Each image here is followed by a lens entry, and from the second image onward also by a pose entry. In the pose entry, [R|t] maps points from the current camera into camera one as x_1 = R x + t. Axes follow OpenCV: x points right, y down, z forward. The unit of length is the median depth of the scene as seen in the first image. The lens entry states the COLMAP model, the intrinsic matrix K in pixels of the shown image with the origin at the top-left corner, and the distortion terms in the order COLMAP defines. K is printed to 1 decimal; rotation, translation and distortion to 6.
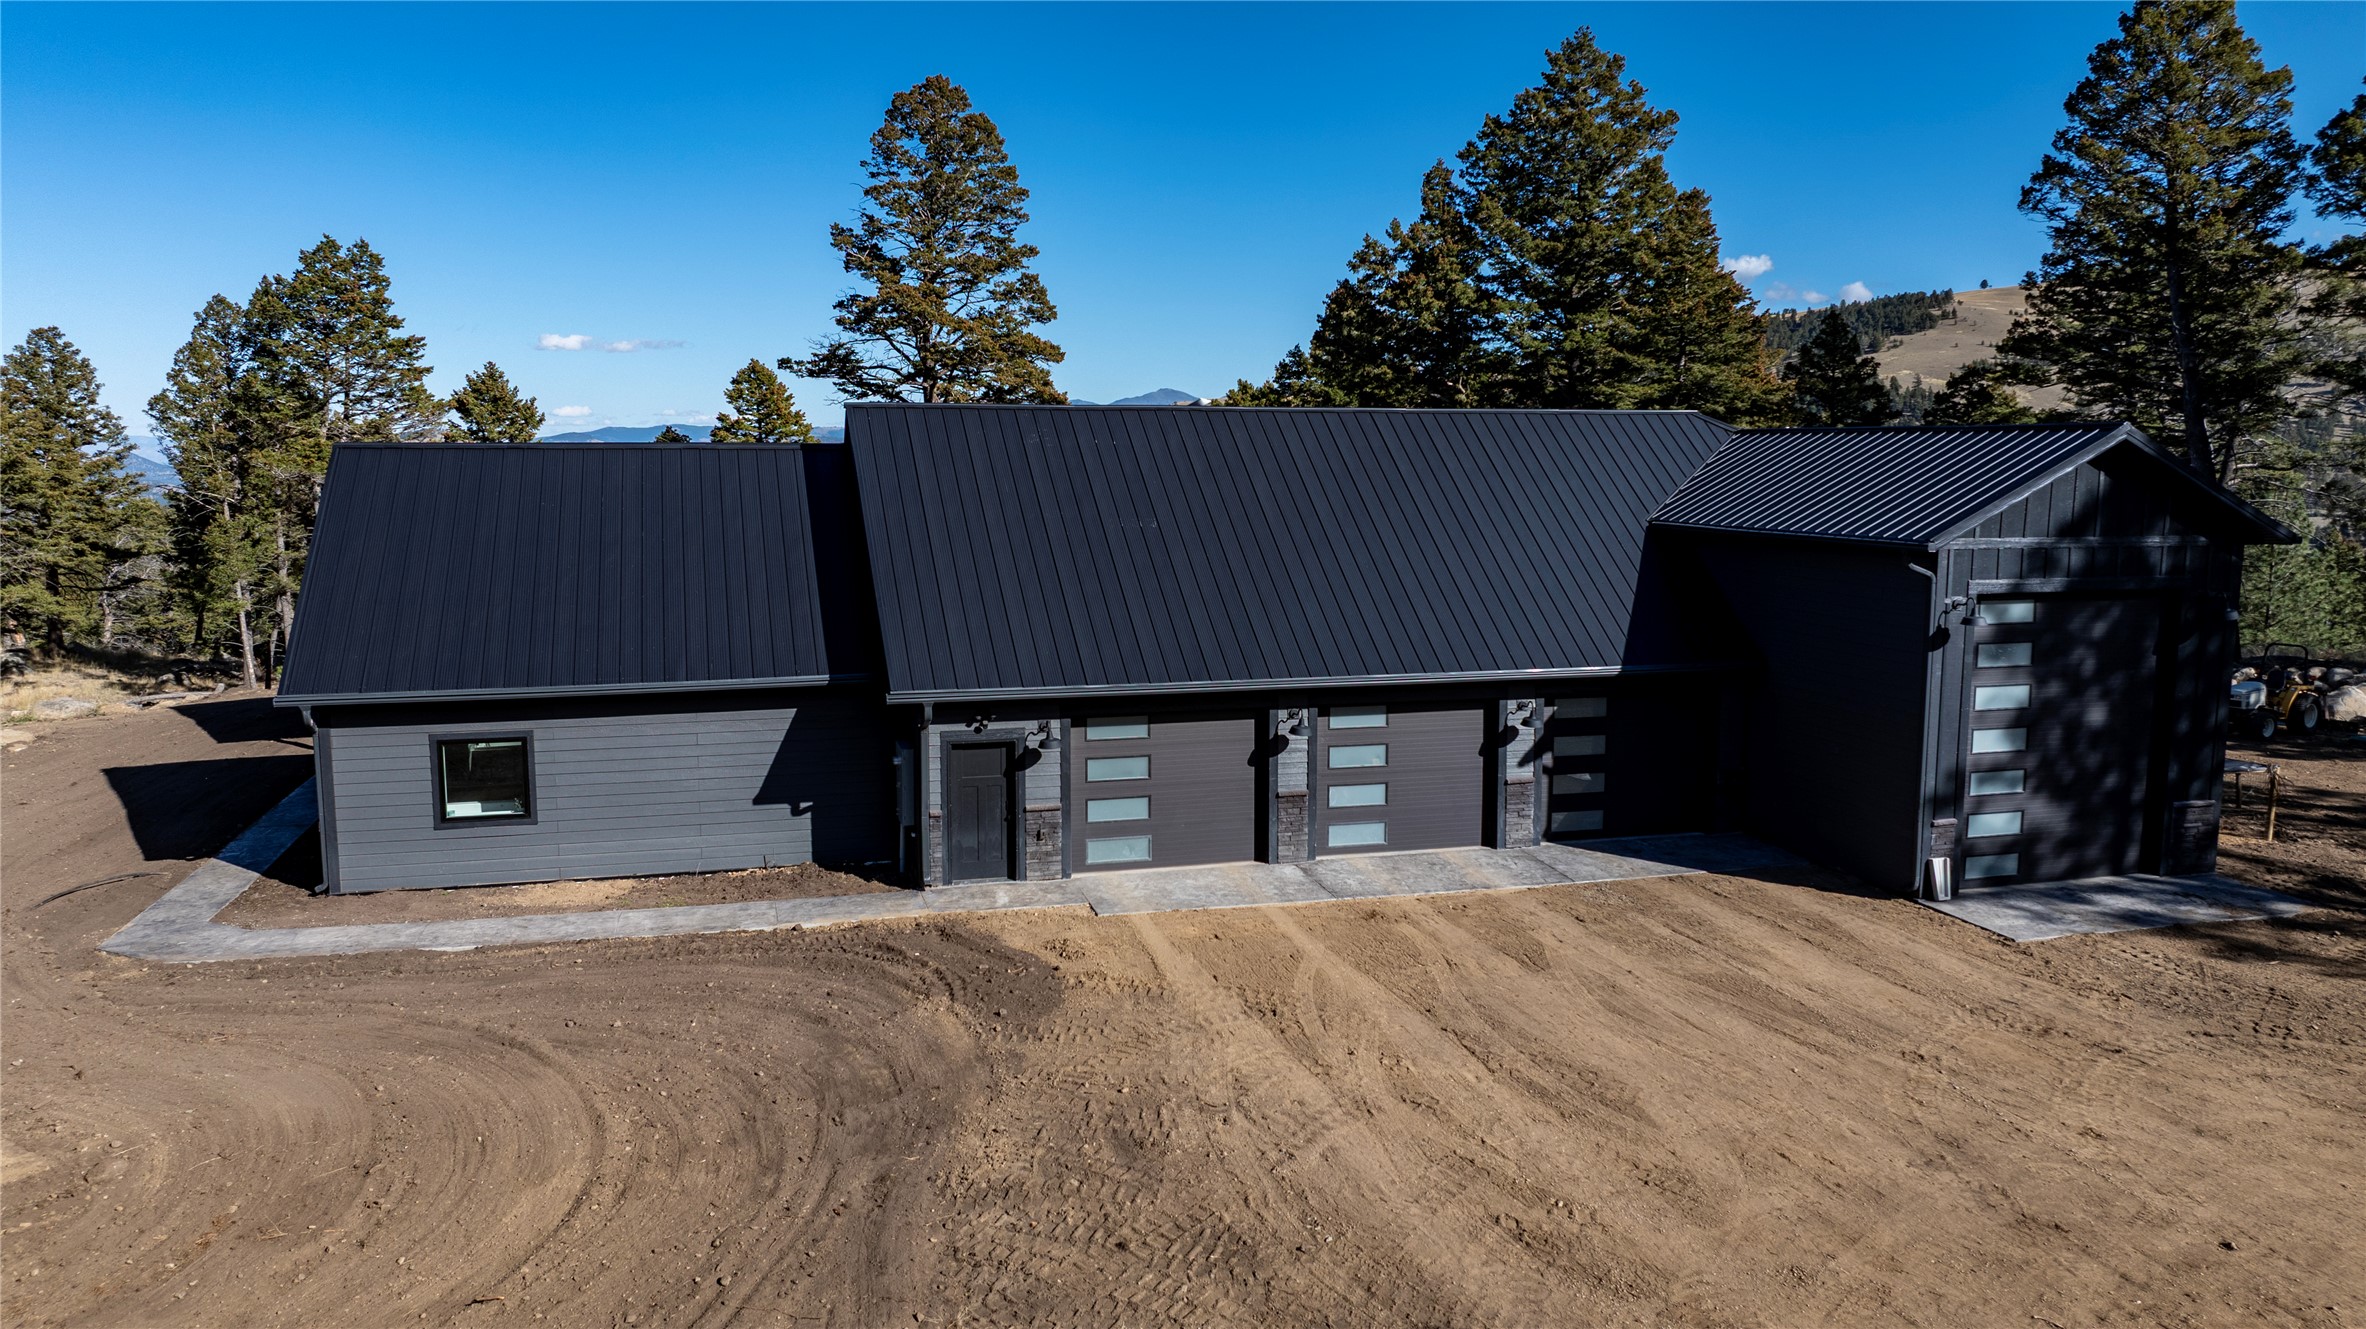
lens RADIAL K [[1603.6, 0, 1170.8], [0, 1603.6, 659.0], [0, 0, 1]] dist [-0.022743, 0.011275]
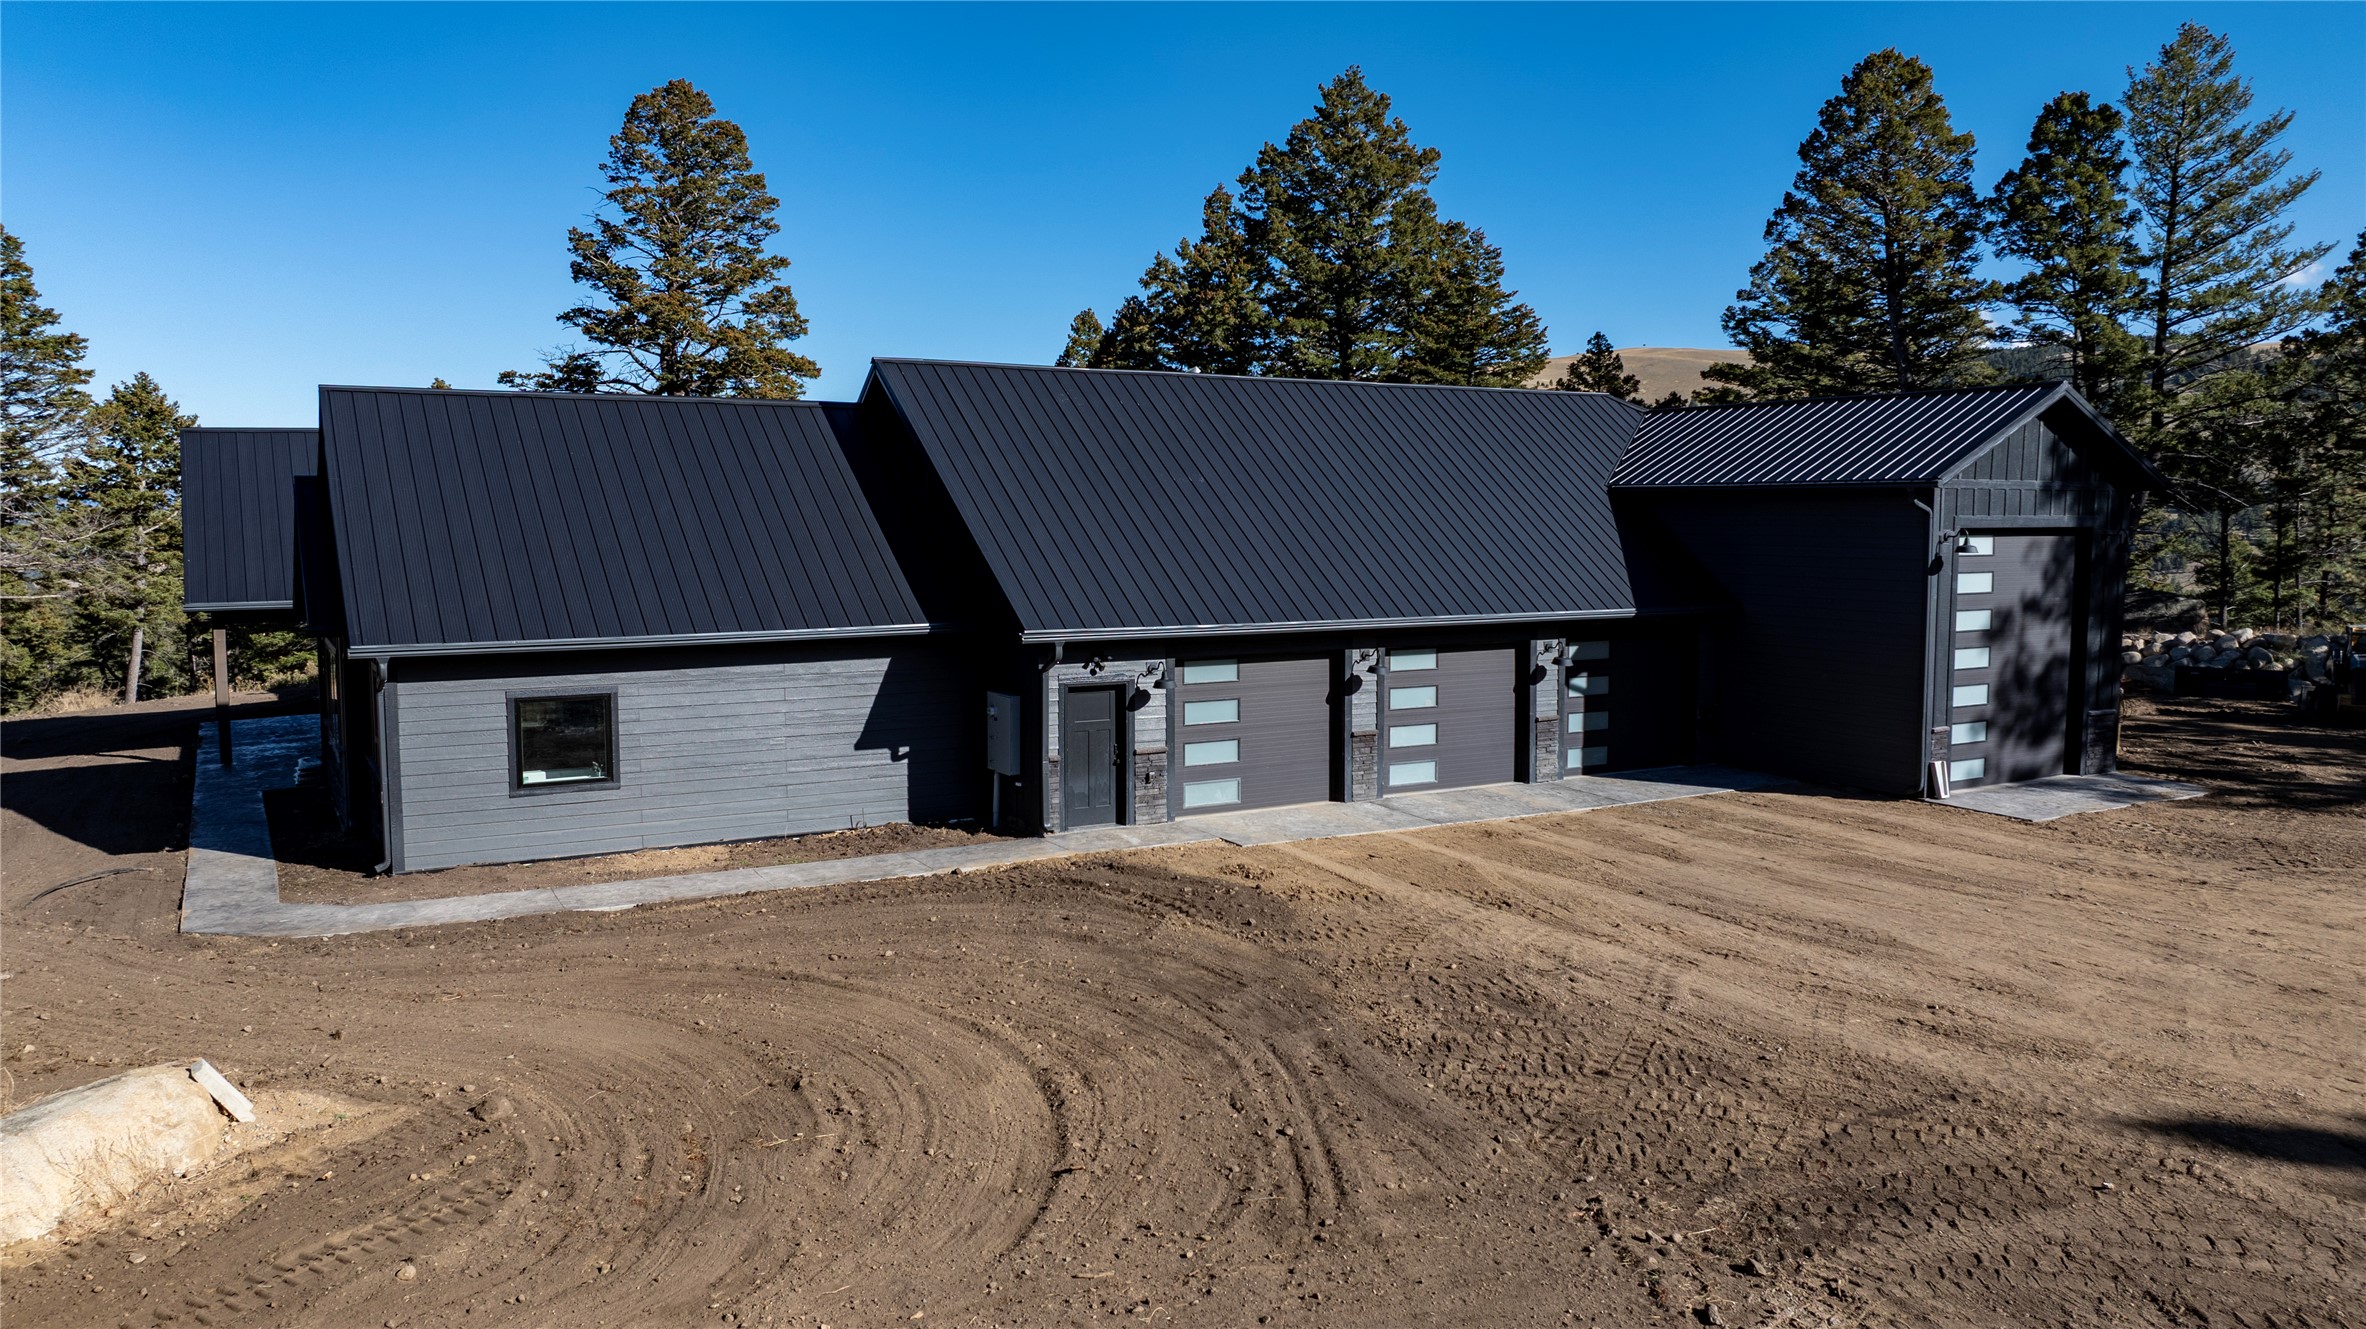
lens RADIAL K [[1603.6, 0, 1170.1], [0, 1603.6, 666.1], [0, 0, 1]] dist [-0.022743, 0.011275]
pose [[0.969878, -0.024278, 0.242379, -0.299065], [0.031472, 0.999170, -0.025852, 0.064209], [-0.241550, 0.032702, 0.969837, 0.024293]]
